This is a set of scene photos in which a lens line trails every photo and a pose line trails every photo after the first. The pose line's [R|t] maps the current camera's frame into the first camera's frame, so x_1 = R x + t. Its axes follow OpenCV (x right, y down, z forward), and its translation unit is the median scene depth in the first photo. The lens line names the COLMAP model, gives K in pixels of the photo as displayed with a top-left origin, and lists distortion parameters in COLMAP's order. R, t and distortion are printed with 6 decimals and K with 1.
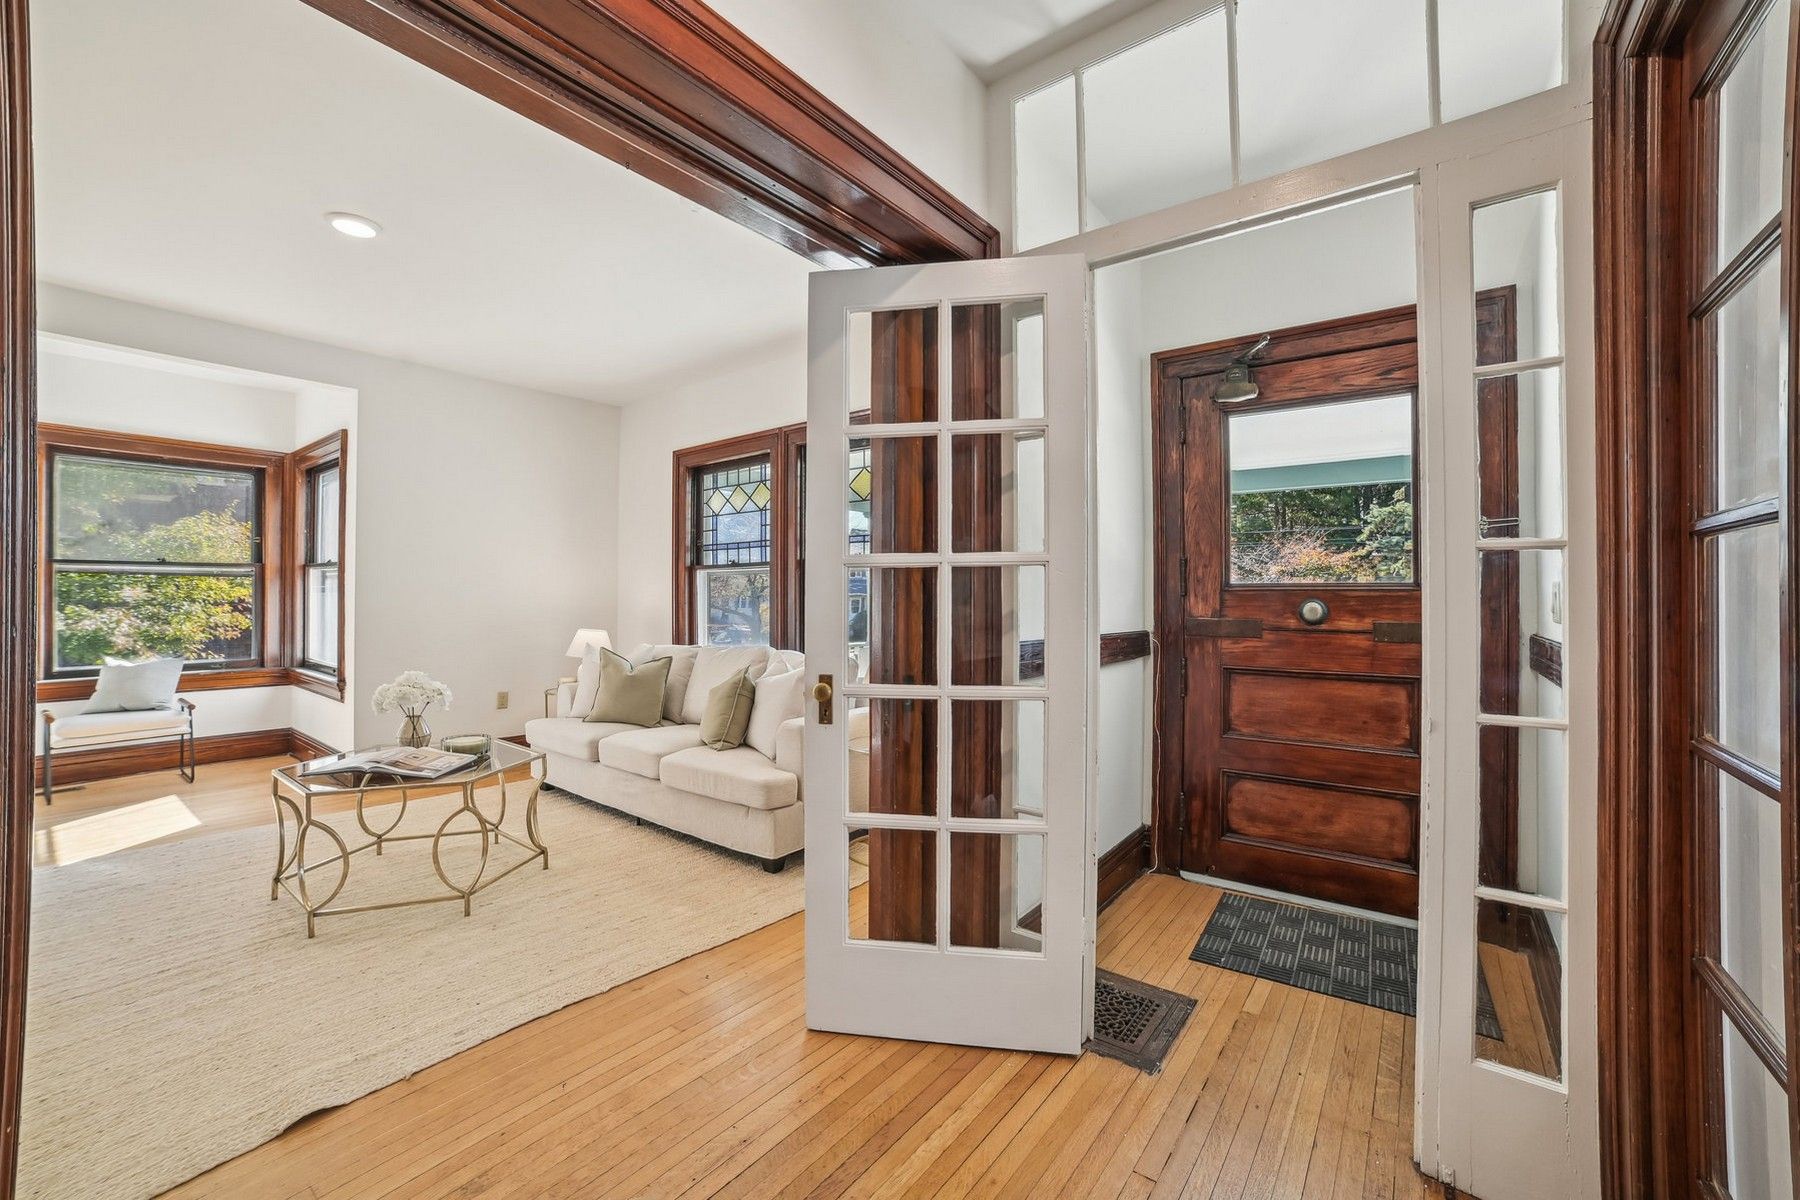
lens RADIAL K [[730.9, 0, 899.6], [0, 730.9, 581.0], [0, 0, 1]] dist [-0.090876, 0.035545]
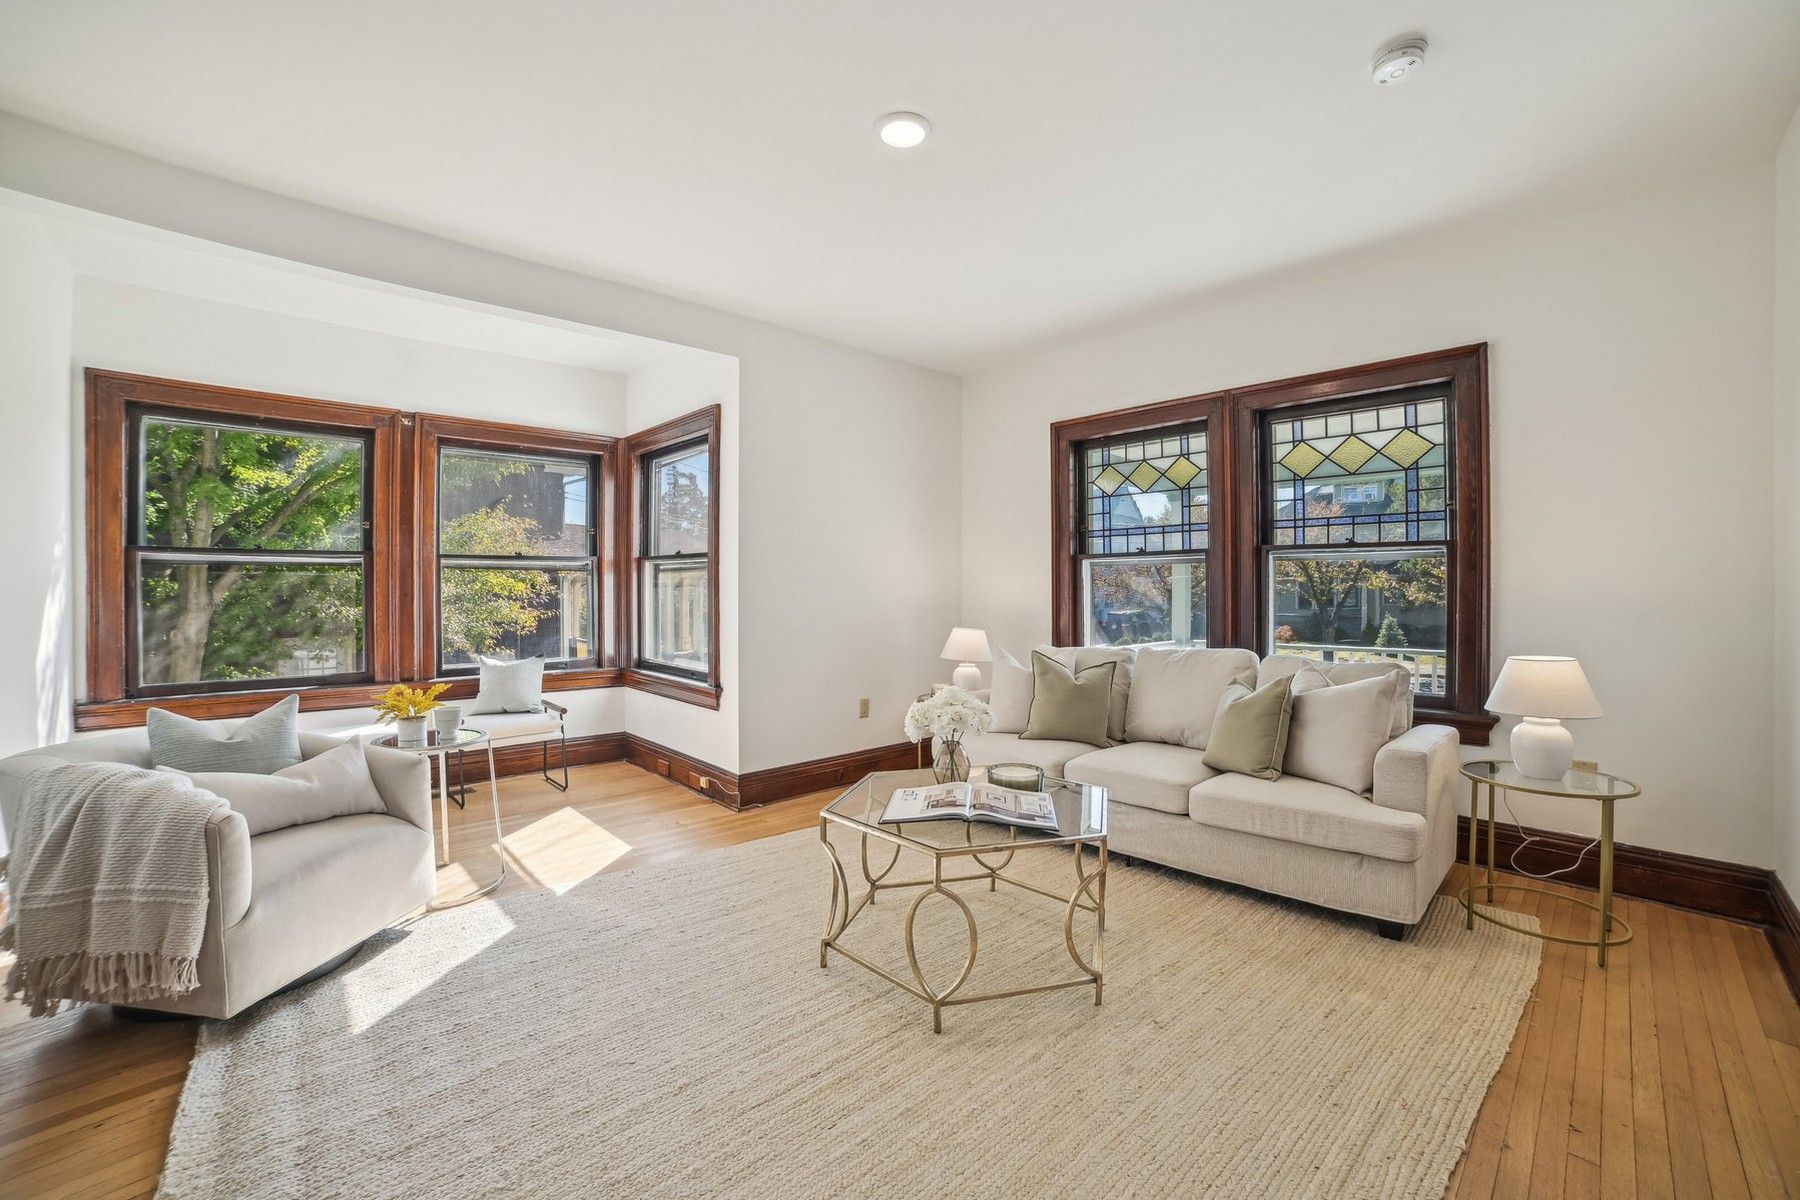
lens RADIAL K [[730.9, 0, 899.6], [0, 730.9, 581.0], [0, 0, 1]] dist [-0.090876, 0.035545]
pose [[0.986344, -0.004180, -0.164646, -0.363712], [0.005474, 0.999958, 0.007407, 0.002903], [0.164608, -0.008207, 0.986325, 0.108625]]
